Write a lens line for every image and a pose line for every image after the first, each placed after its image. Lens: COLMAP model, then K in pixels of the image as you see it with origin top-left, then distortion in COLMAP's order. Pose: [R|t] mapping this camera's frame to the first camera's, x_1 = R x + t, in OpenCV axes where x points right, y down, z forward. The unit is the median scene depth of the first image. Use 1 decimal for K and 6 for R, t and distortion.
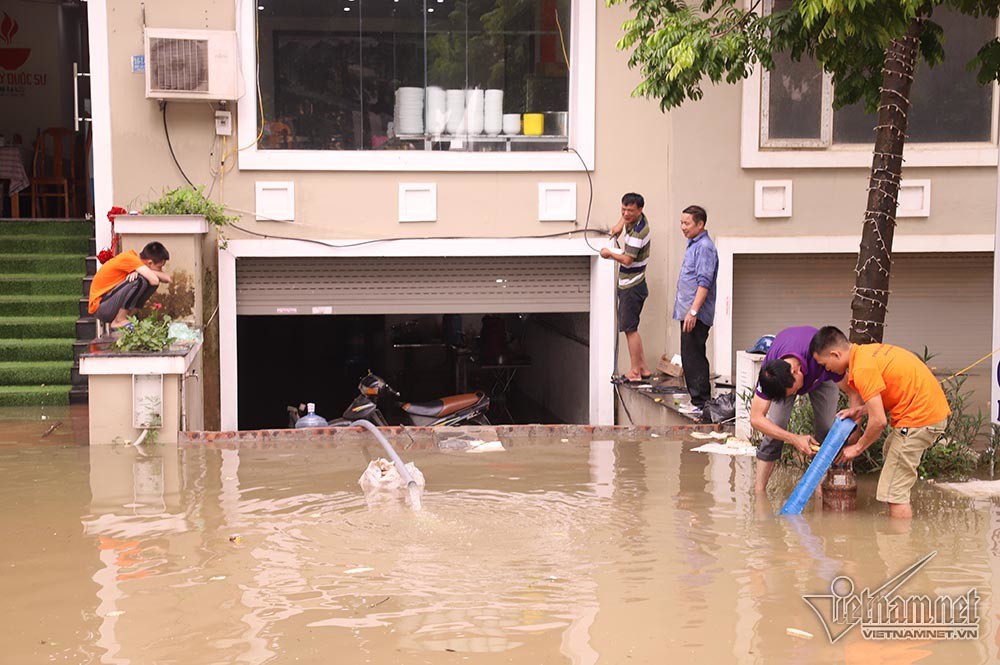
lens RADIAL K [[1701.3, 0, 498.6], [0, 1701.3, 334.9], [0, 0, 1]] dist [0.238170, 0.000000]
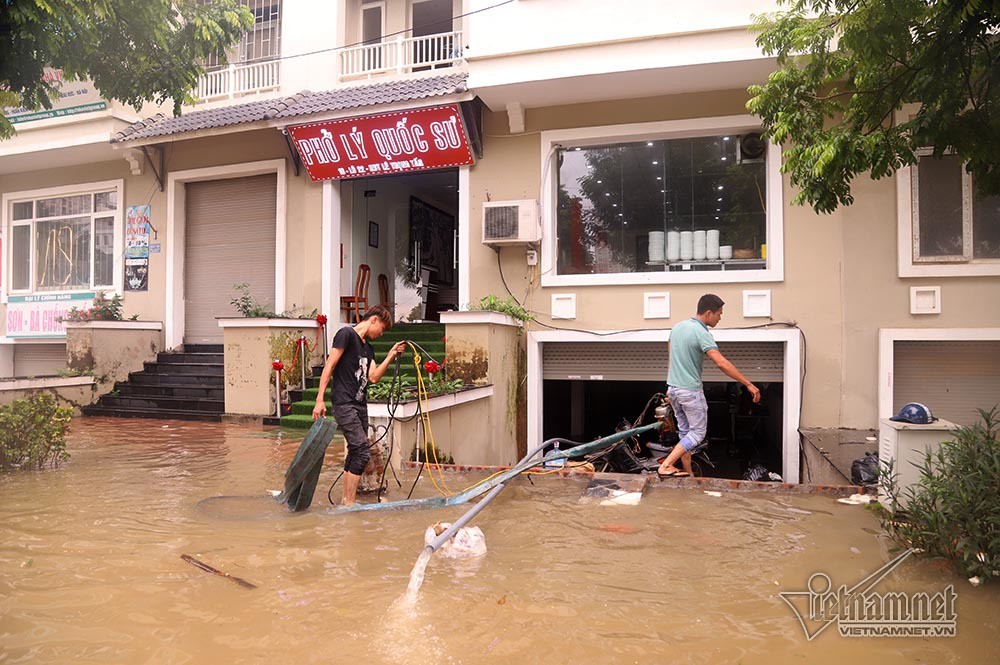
lens RADIAL K [[676.3, 0, 504.8], [0, 676.3, 338.3], [0, 0, 1]] dist [-0.118265, 0.061732]
pose [[0.910126, -0.003895, -0.414314, 0.072882], [-0.030428, 0.996627, -0.076211, -0.000777], [0.413214, 0.081969, 0.906937, 0.413990]]
